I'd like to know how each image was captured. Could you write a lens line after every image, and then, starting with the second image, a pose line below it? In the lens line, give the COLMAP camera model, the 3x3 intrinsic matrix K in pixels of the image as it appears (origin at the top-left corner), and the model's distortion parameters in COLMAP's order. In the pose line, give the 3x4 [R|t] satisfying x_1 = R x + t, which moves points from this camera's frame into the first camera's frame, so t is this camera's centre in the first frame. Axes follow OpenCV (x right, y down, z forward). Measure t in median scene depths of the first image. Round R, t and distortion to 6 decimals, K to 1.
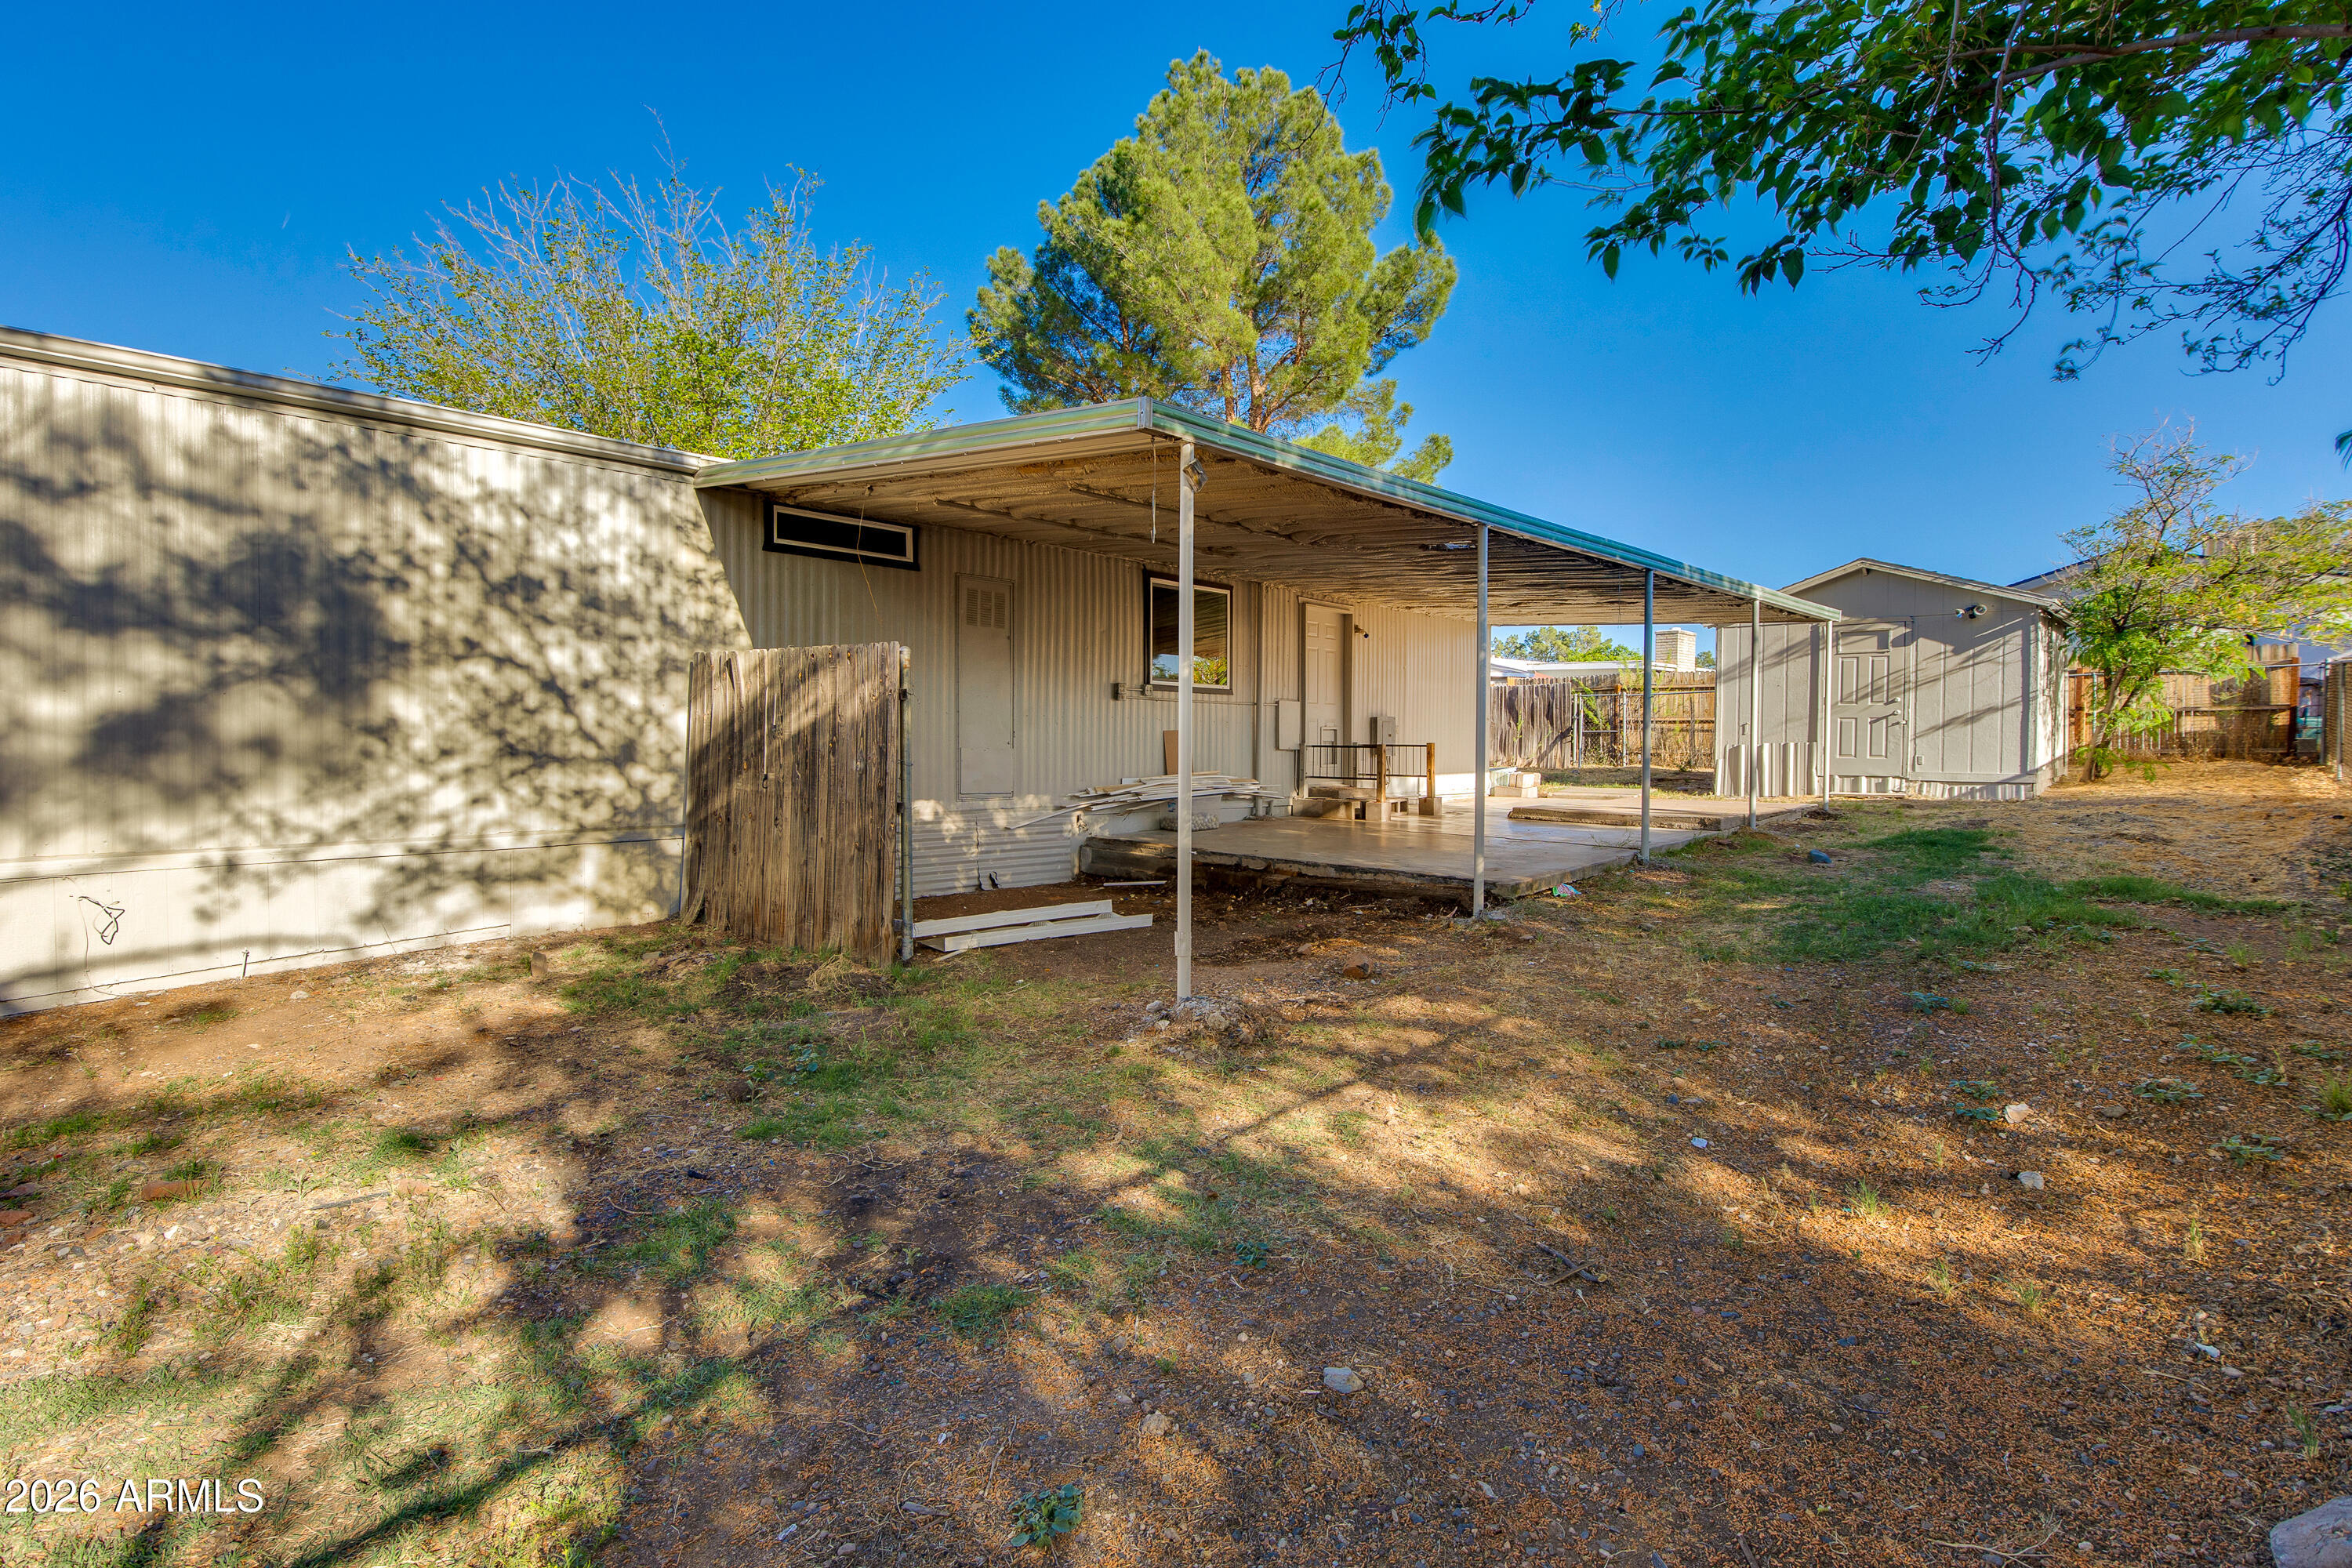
lens RADIAL K [[1132.9, 0, 1181.5], [0, 1132.9, 771.4], [0, 0, 1]] dist [0.002464, 0.000216]
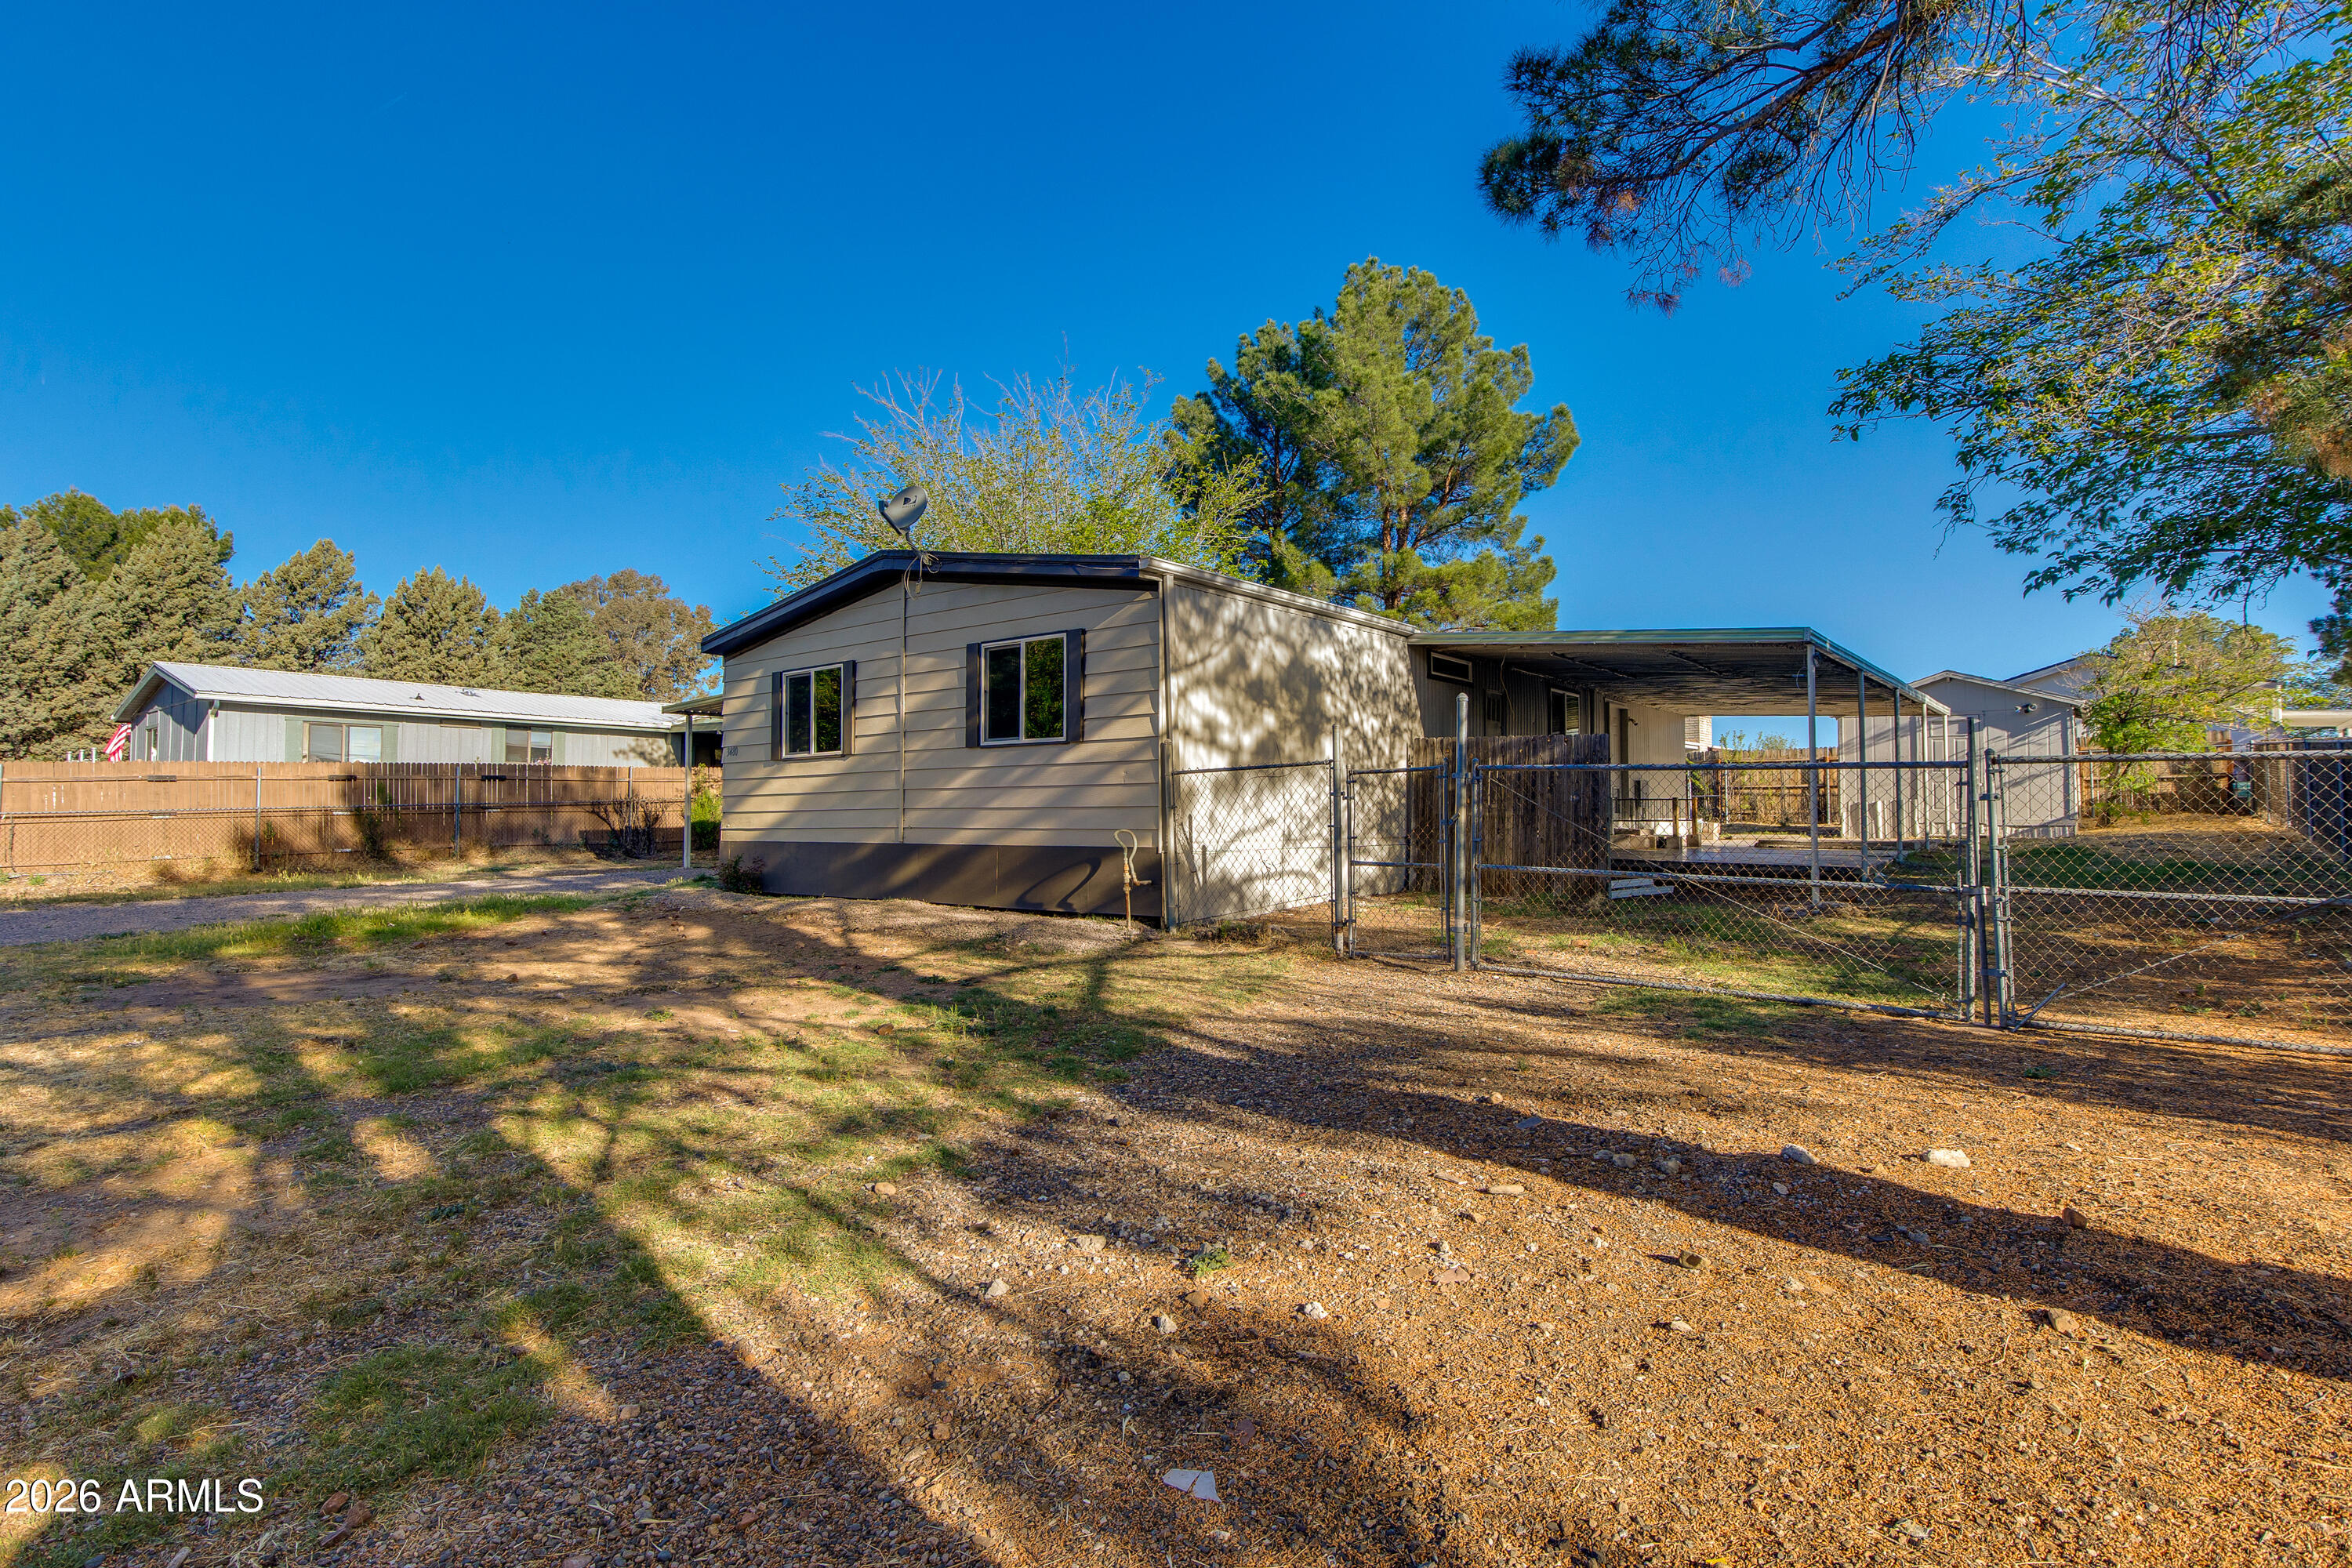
lens RADIAL K [[1170.3, 0, 1176.0], [0, 1170.3, 784.0], [0, 0, 1]] dist [0.000726, 0.000295]
pose [[0.997396, -0.002013, 0.072093, -0.510991], [0.006184, 0.998317, -0.057669, 0.036541], [-0.071855, 0.057965, 0.995729, -0.419509]]
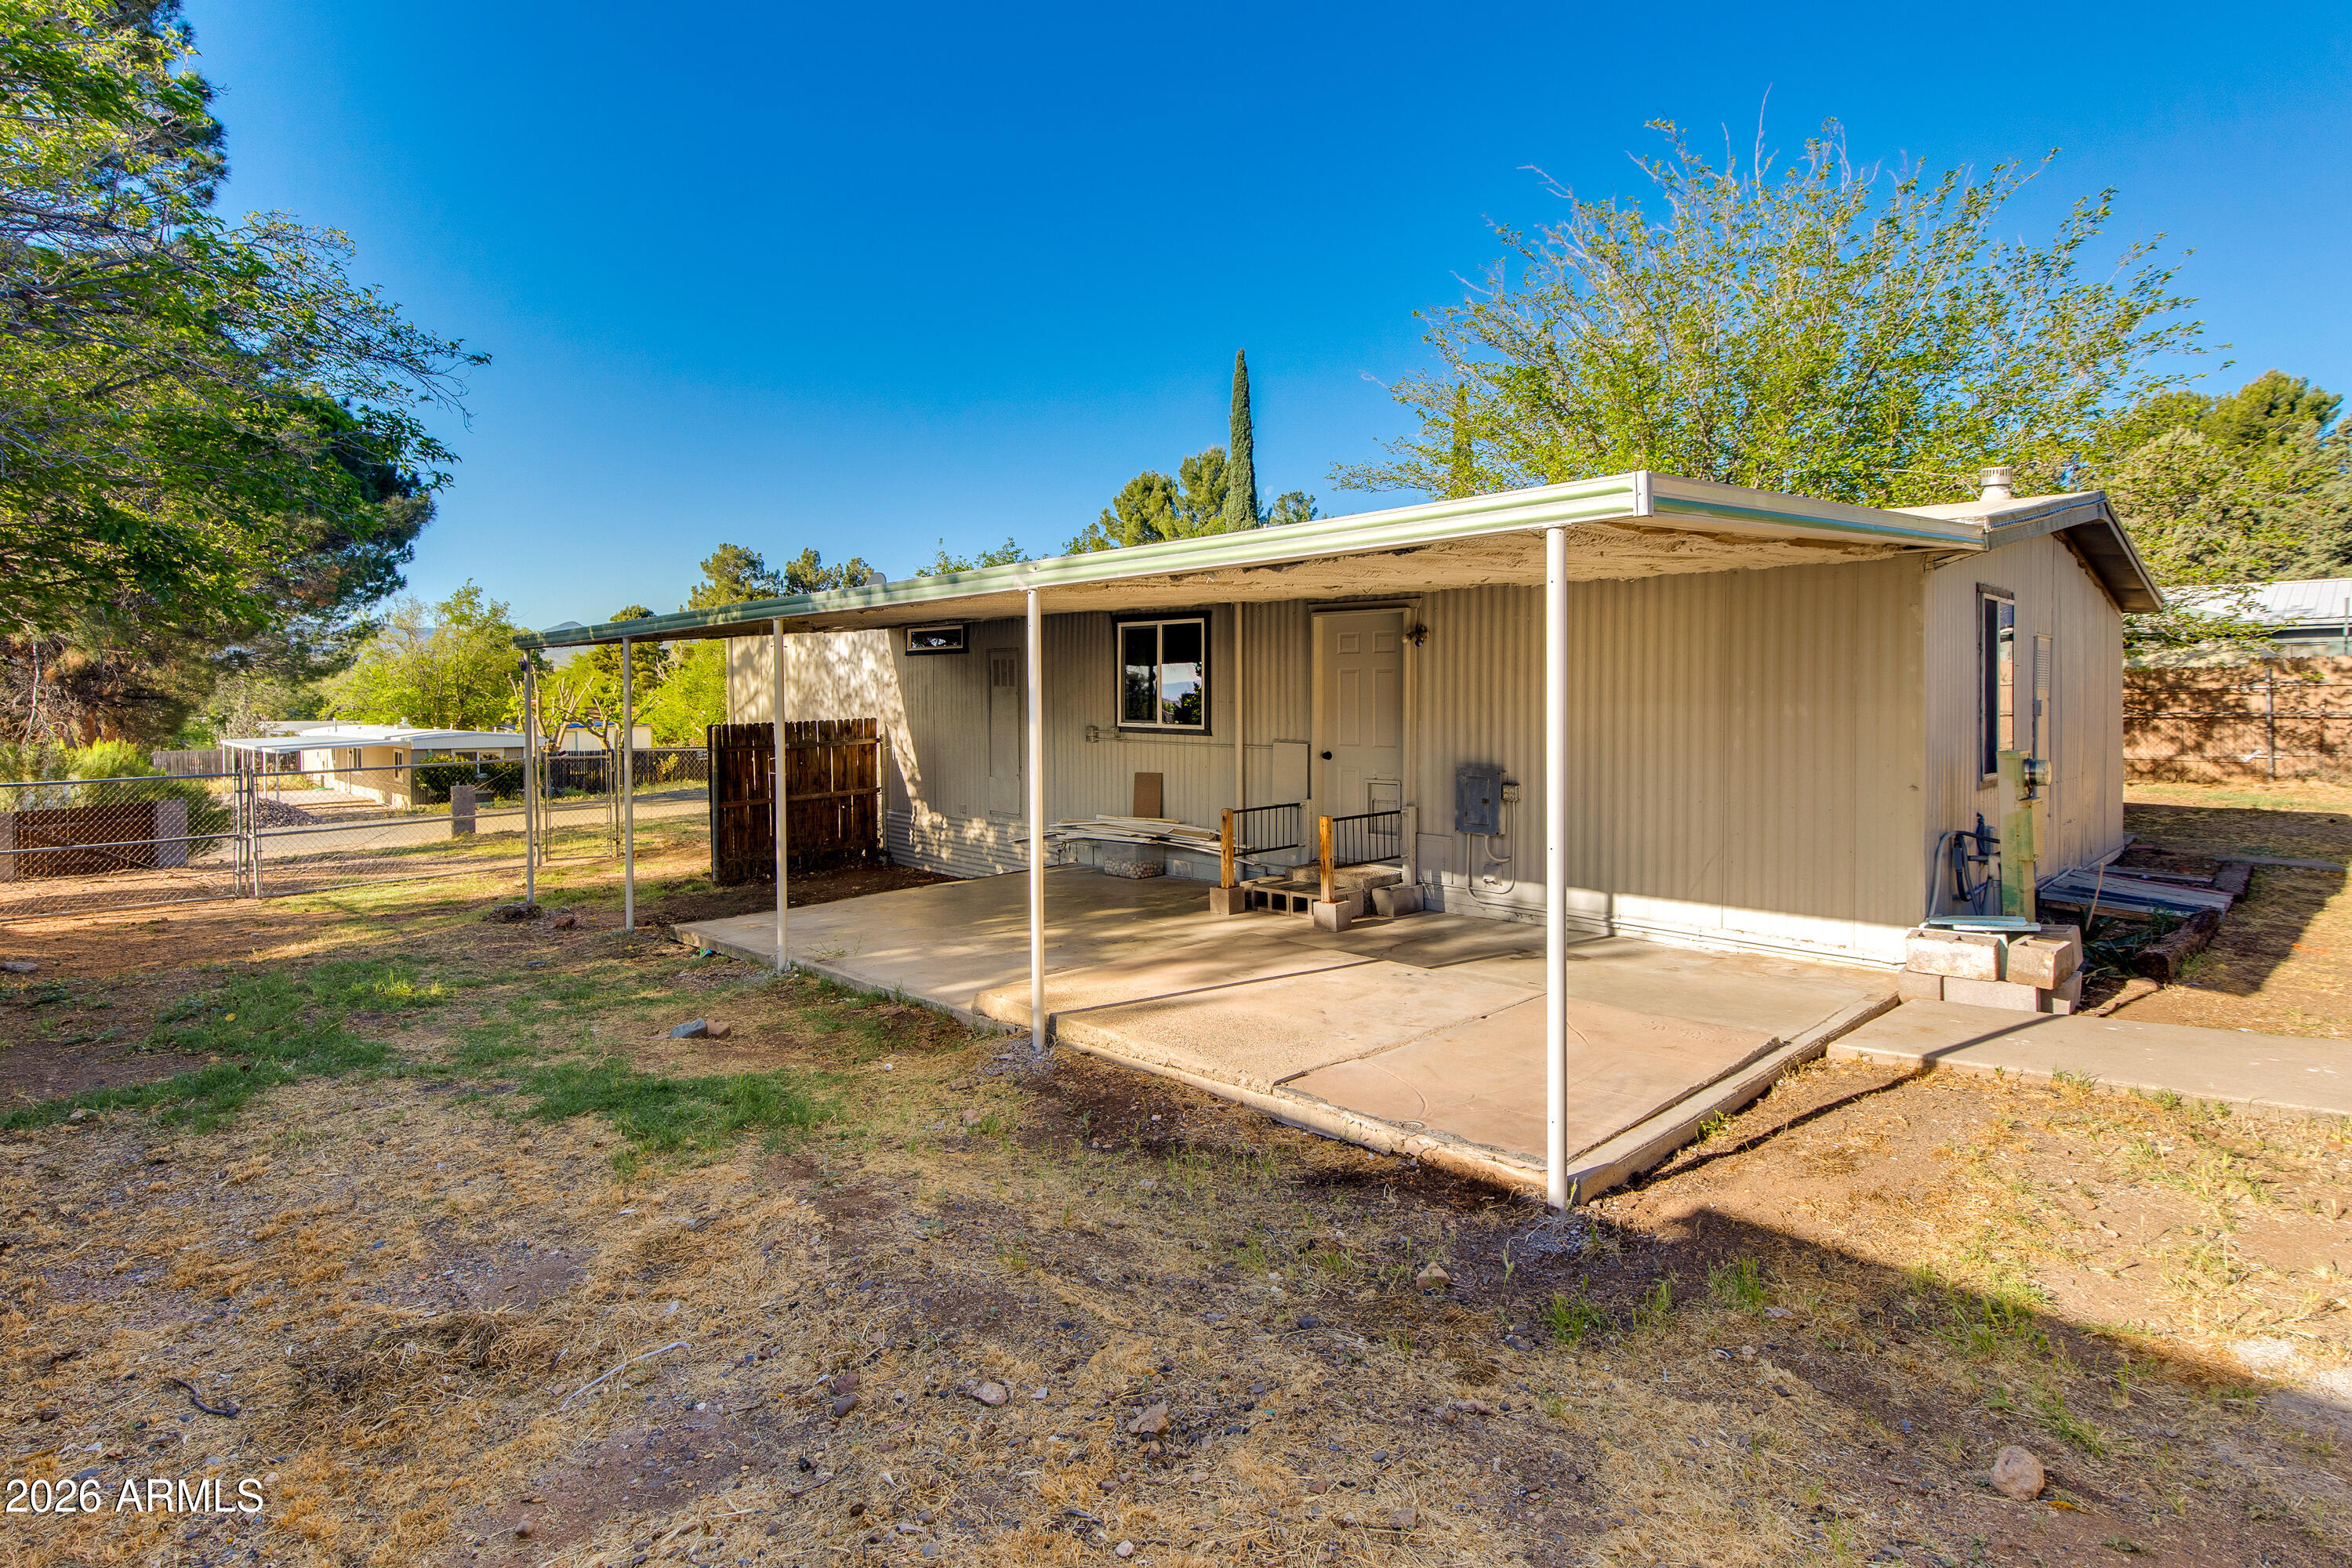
lens RADIAL K [[1132.9, 0, 1181.5], [0, 1132.9, 771.4], [0, 0, 1]] dist [0.002464, 0.000216]
pose [[-0.038218, 0.056045, -0.997697, 0.796677], [-0.026395, 0.998021, 0.057074, -0.082181], [0.998921, 0.028515, -0.036663, 0.858878]]
